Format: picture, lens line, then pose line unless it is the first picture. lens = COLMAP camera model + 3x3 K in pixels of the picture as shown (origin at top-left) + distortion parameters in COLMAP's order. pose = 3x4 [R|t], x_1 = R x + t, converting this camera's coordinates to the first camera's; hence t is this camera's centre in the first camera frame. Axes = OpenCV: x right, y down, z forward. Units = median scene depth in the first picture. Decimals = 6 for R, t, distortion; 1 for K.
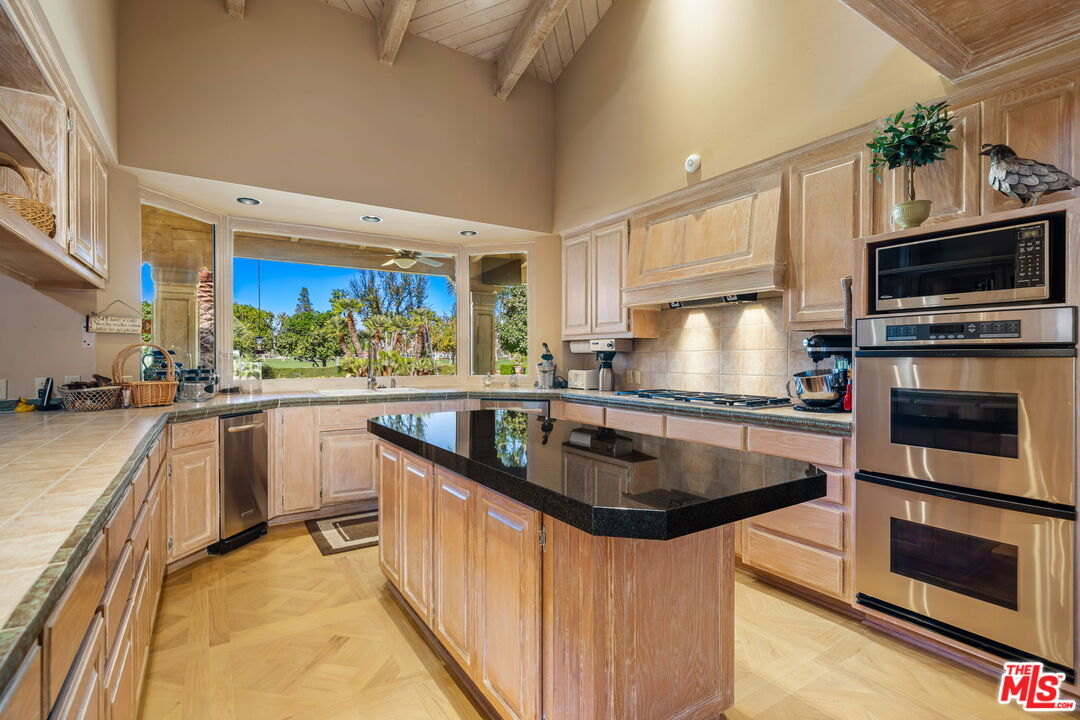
lens RADIAL K [[497.8, 0, 533.6], [0, 497.8, 358.9], [0, 0, 1]] dist [-0.002543, -0.000398]
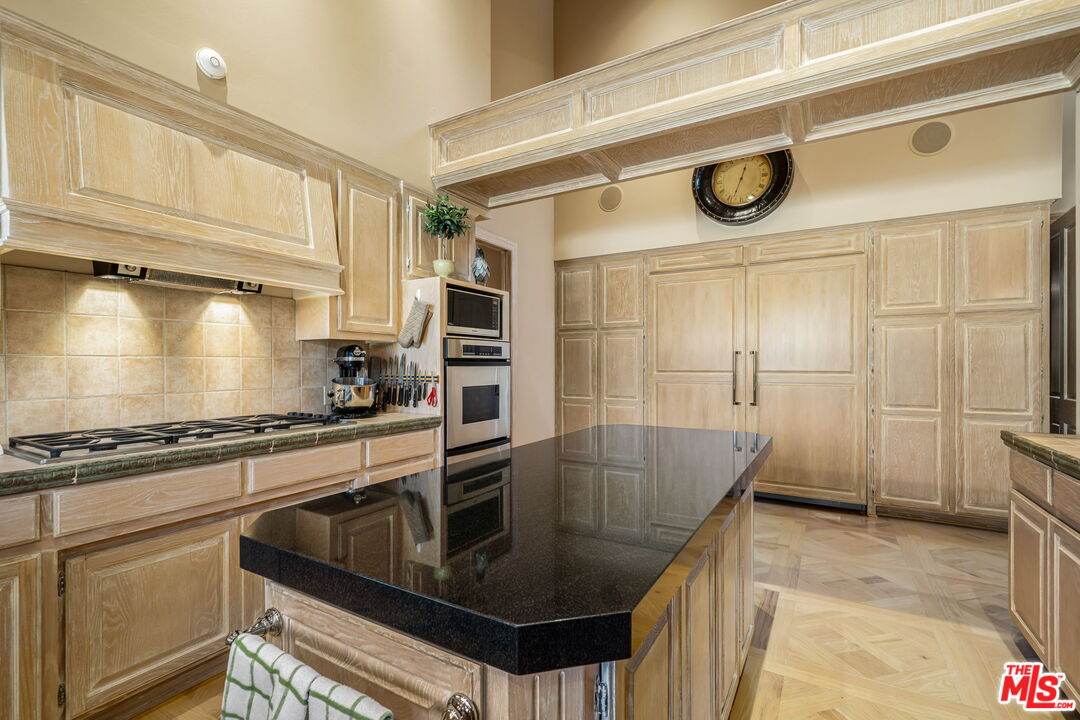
lens RADIAL K [[497.8, 0, 532.2], [0, 497.8, 363.1], [0, 0, 1]] dist [-0.002543, -0.000398]
pose [[-0.433932, 0.006099, 0.900925, -0.422787], [0.005690, 0.999976, -0.004029, -0.003132], [-0.900928, 0.003378, -0.433956, 0.885020]]
